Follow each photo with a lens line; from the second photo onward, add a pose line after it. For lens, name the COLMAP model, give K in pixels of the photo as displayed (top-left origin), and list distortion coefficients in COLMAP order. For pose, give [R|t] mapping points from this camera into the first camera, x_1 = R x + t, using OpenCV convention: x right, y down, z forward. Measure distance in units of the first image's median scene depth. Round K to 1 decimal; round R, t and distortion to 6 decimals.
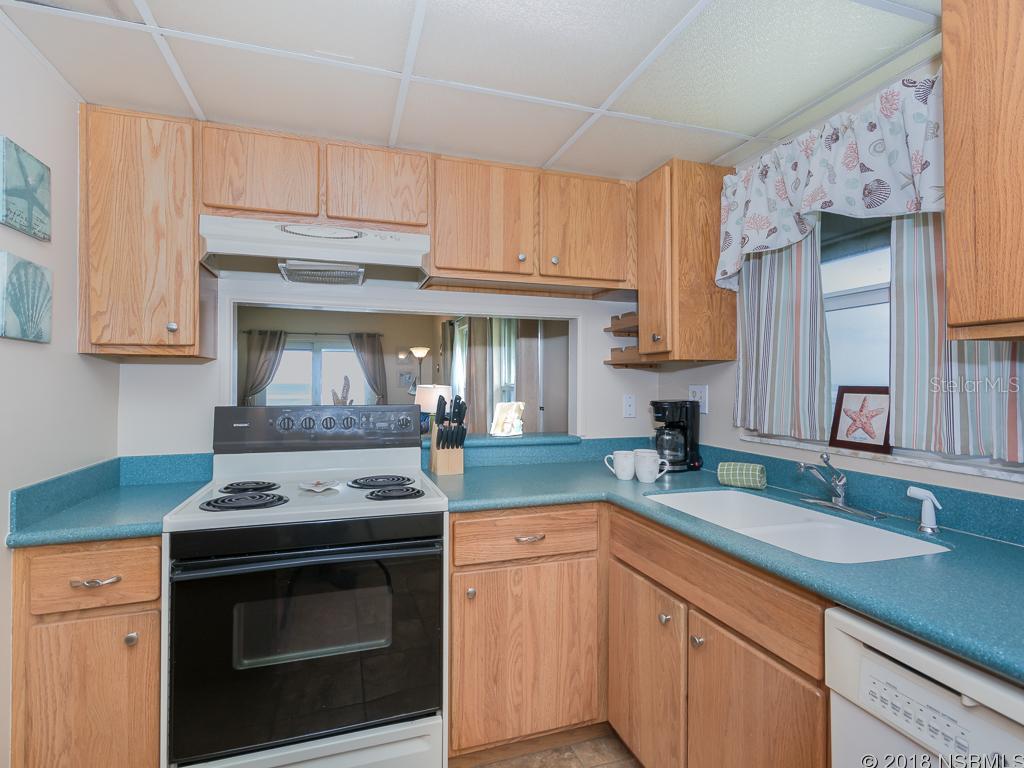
lens RADIAL K [[505.4, 0, 512.0], [0, 505.4, 384.0], [0, 0, 1]] dist [-0.001312, 0.000030]
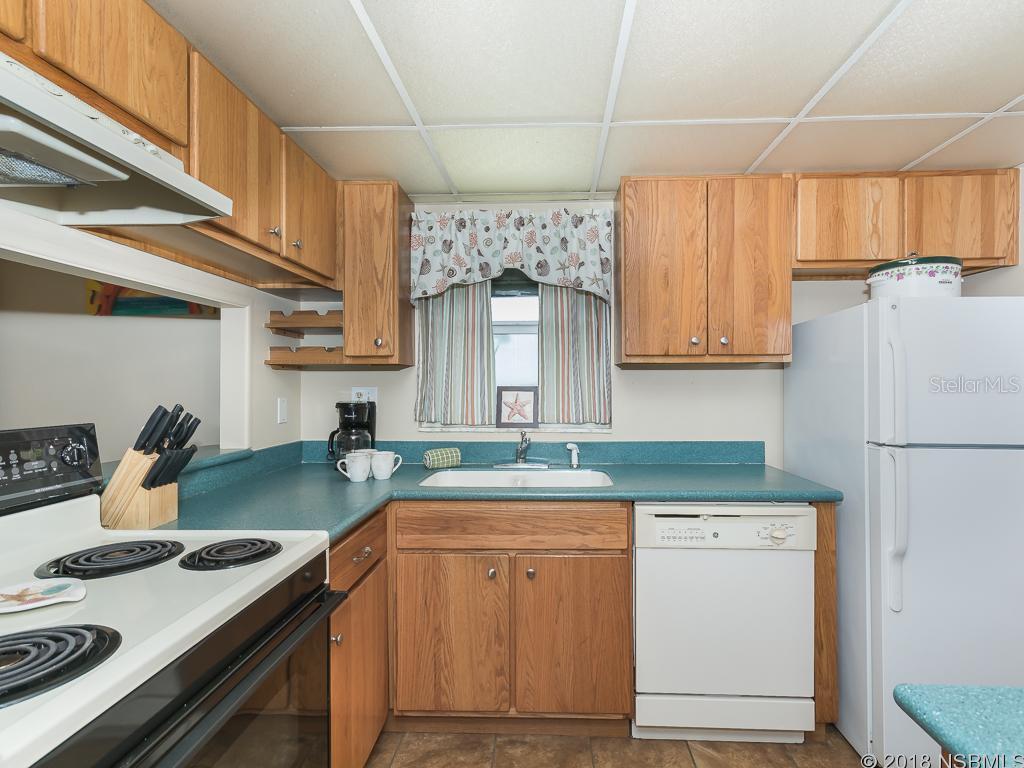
lens RADIAL K [[520.3, 0, 512.0], [0, 520.3, 384.0], [0, 0, 1]] dist [0.000463, 0.000608]
pose [[0.357973, 0.001105, 0.933731, -0.753361], [0.007722, 0.999962, -0.004143, 0.003985], [-0.933700, 0.008693, 0.357951, 0.421013]]
